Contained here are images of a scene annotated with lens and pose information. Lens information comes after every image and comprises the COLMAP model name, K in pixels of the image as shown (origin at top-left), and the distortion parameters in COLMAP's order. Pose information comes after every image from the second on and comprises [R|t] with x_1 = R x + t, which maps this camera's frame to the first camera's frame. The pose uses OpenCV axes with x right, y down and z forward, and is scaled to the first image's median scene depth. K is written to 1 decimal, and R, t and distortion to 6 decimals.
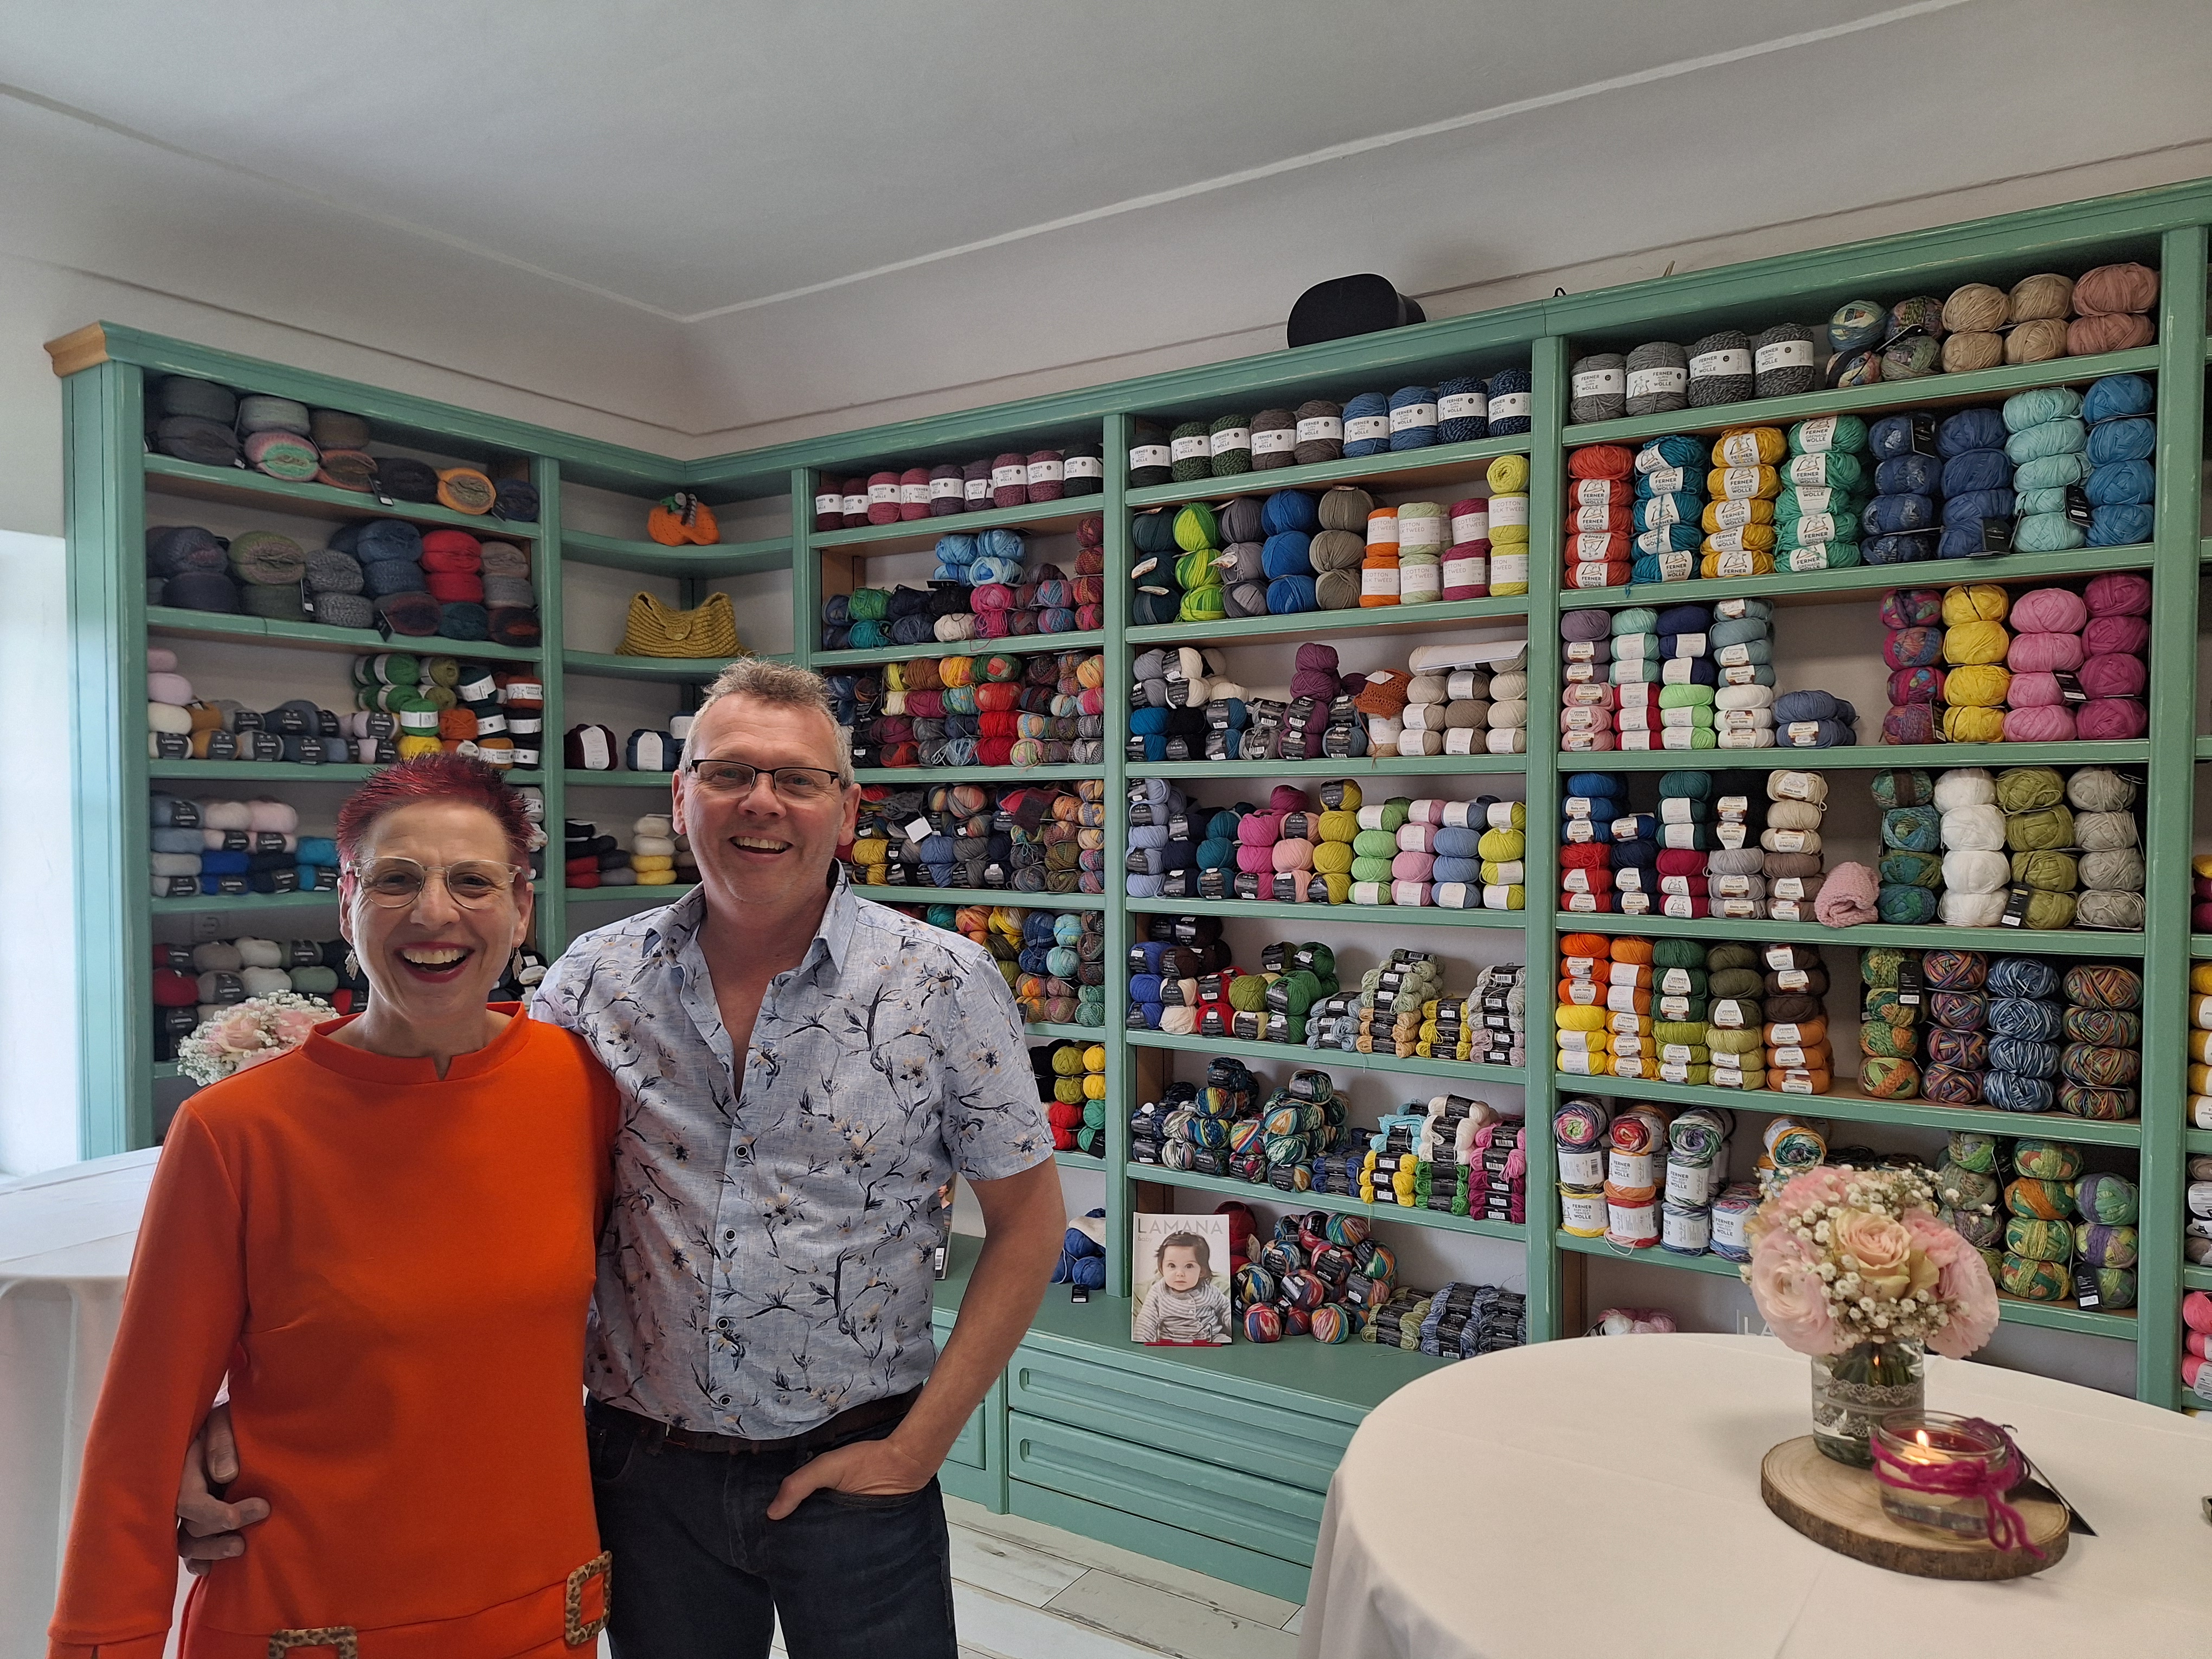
lens RADIAL K [[1523.9, 0, 1091.5], [0, 1523.9, 857.6], [0, 0, 1]] dist [0.069202, -0.070694]
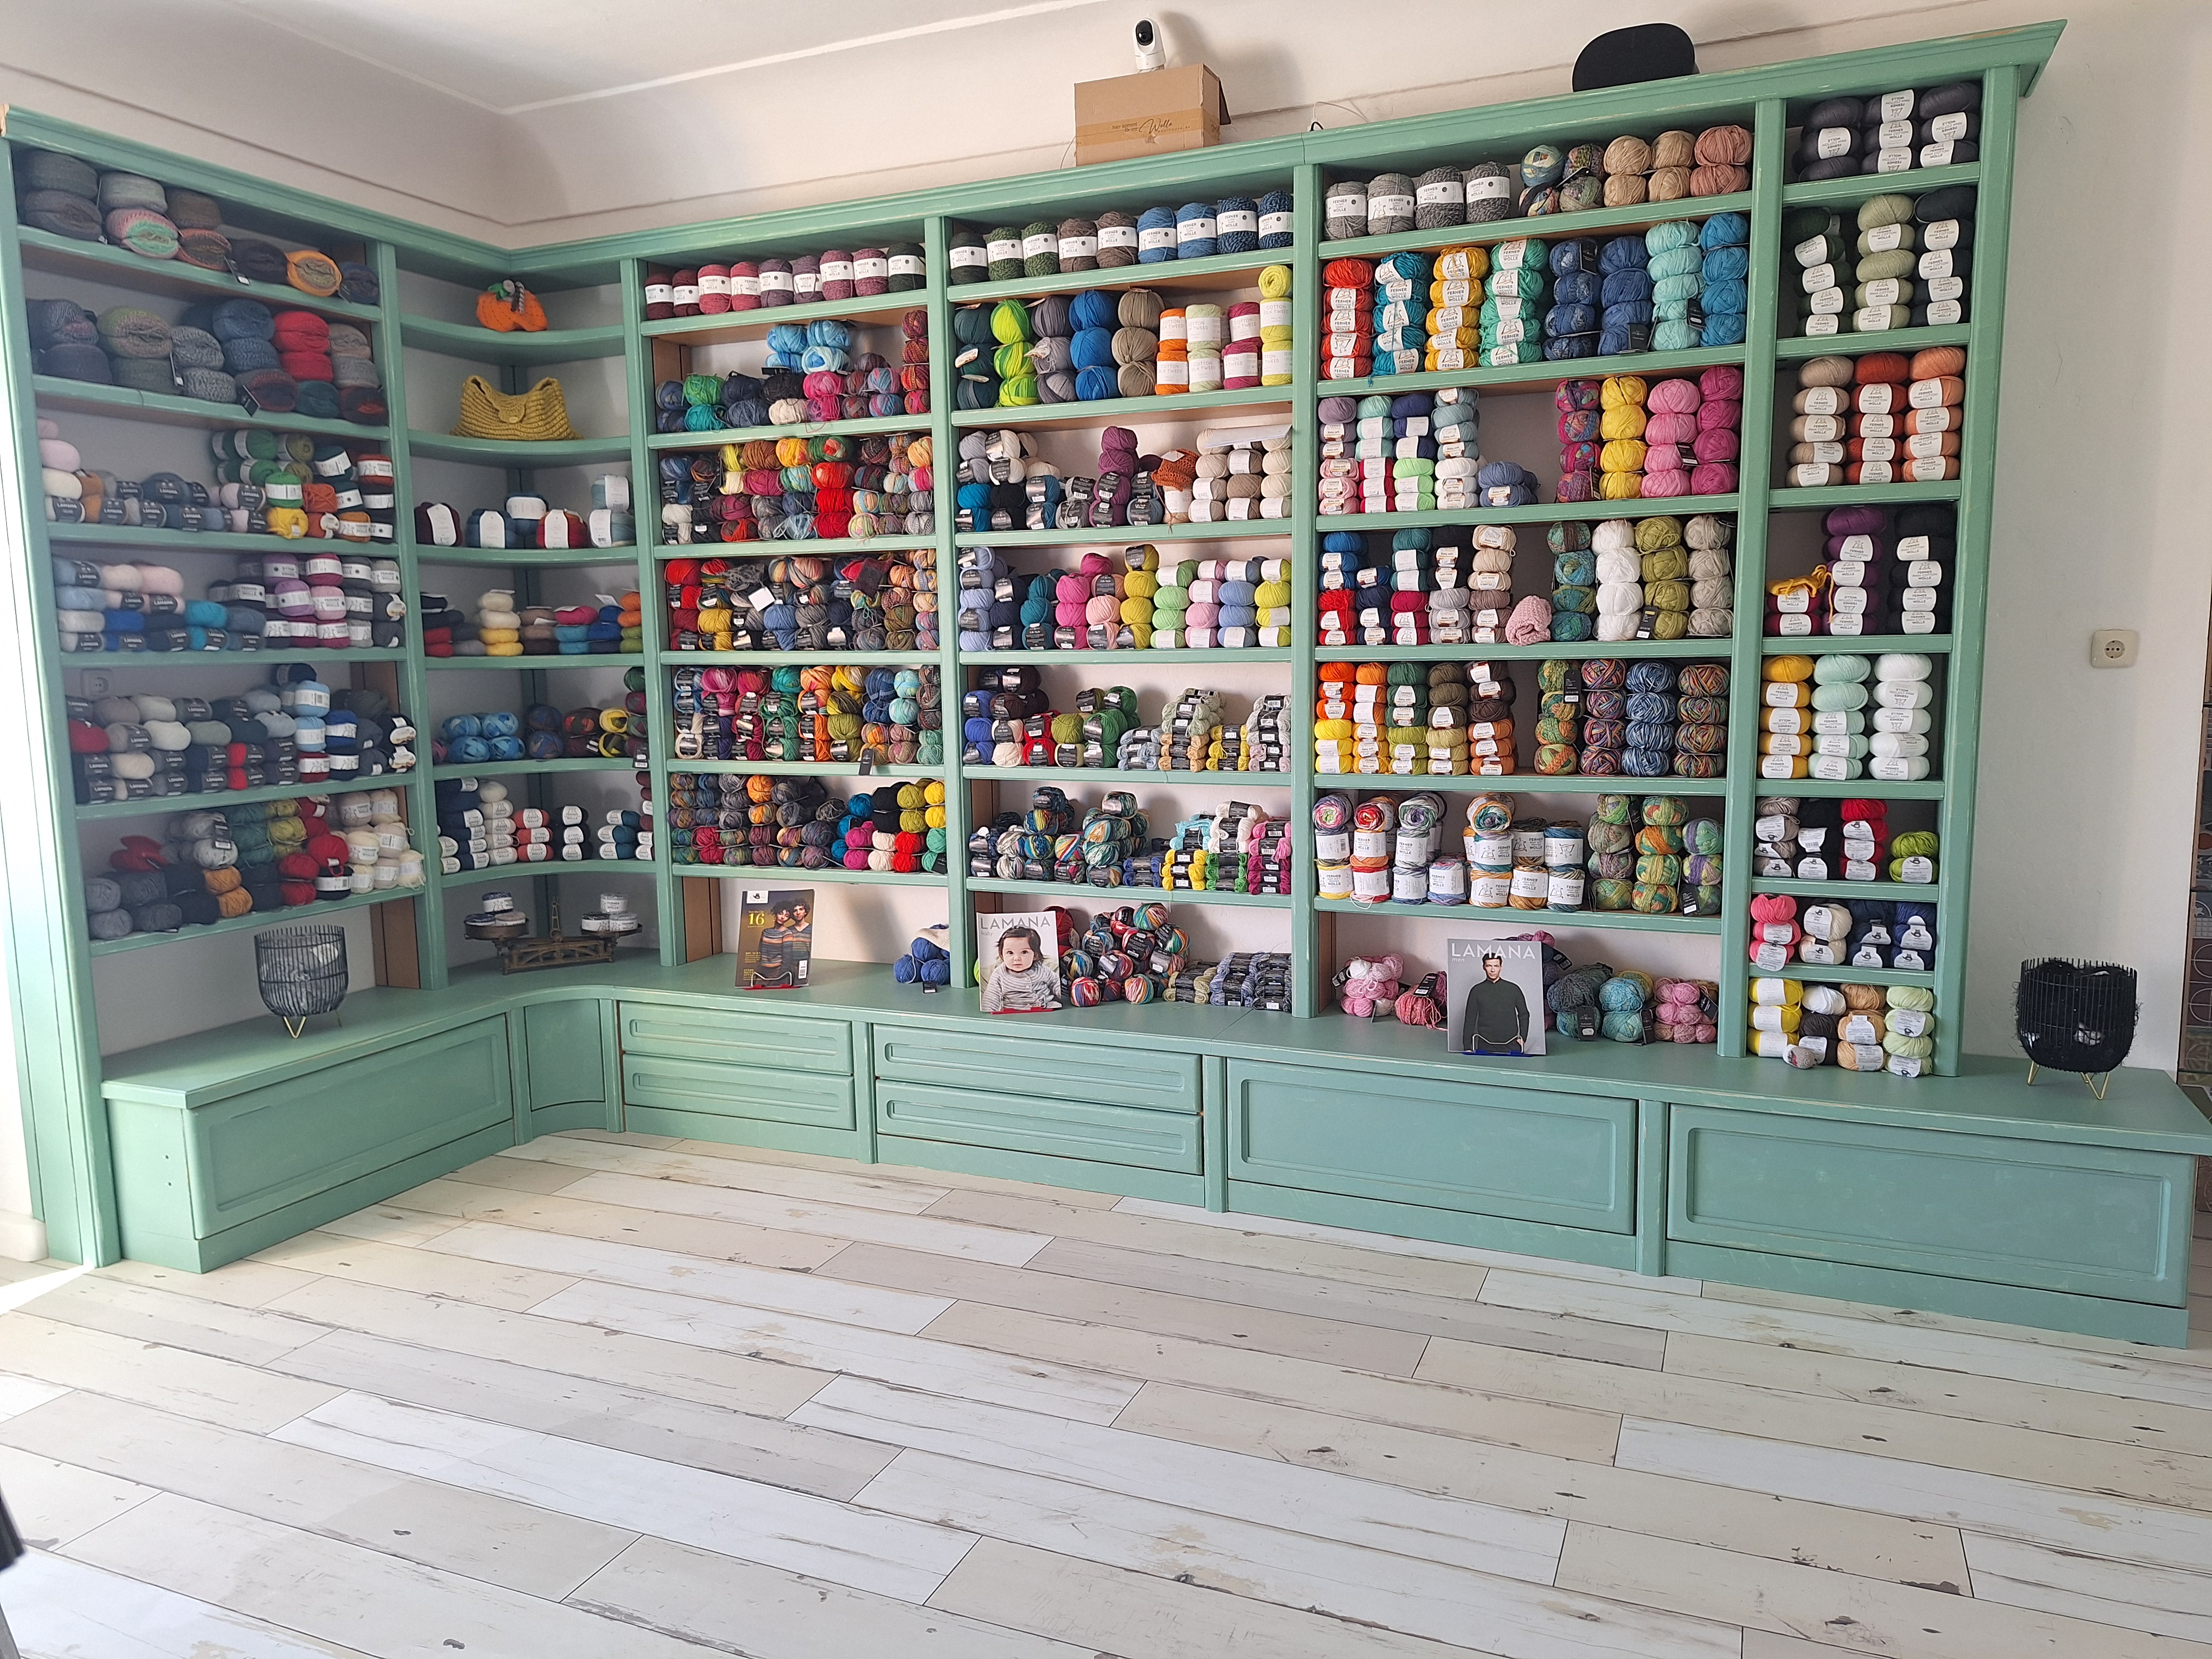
lens RADIAL K [[1523.9, 0, 1108.9], [0, 1523.9, 837.7], [0, 0, 1]] dist [0.069202, -0.070694]
pose [[0.984762, -0.035337, 0.170280, -0.073771], [0.018462, 0.994848, 0.099687, 0.058445], [-0.172925, -0.095025, 0.980340, -0.190509]]
